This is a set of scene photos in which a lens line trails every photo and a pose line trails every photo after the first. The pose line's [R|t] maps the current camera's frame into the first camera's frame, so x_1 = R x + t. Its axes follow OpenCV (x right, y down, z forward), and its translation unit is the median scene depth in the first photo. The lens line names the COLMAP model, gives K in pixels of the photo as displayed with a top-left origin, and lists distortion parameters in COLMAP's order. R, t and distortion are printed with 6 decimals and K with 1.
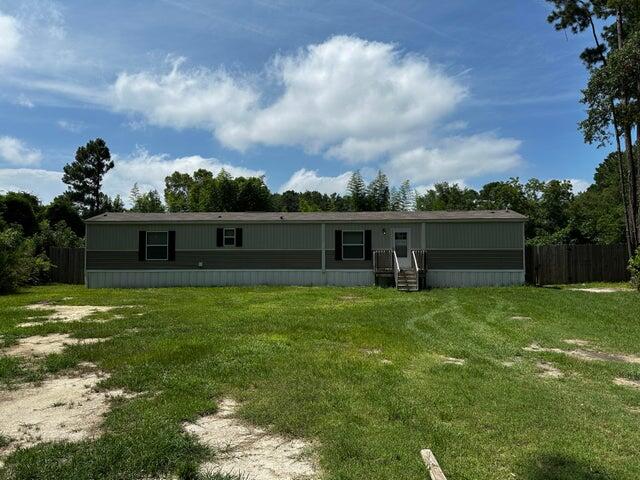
lens RADIAL K [[449.1, 0, 319.1], [0, 449.1, 240.7], [0, 0, 1]] dist [0.007031, -0.010186]
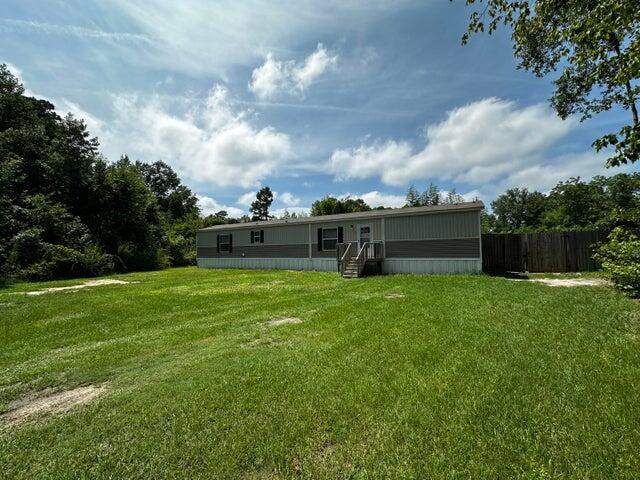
lens RADIAL K [[263.4, 0, 320.5], [0, 263.4, 238.3], [0, 0, 1]] dist [-0.028984, 0.000110]
pose [[0.876150, -0.035849, -0.480703, 0.216234], [0.031499, 0.999357, -0.017117, 0.010183], [0.481008, -0.000145, 0.876716, 0.166773]]
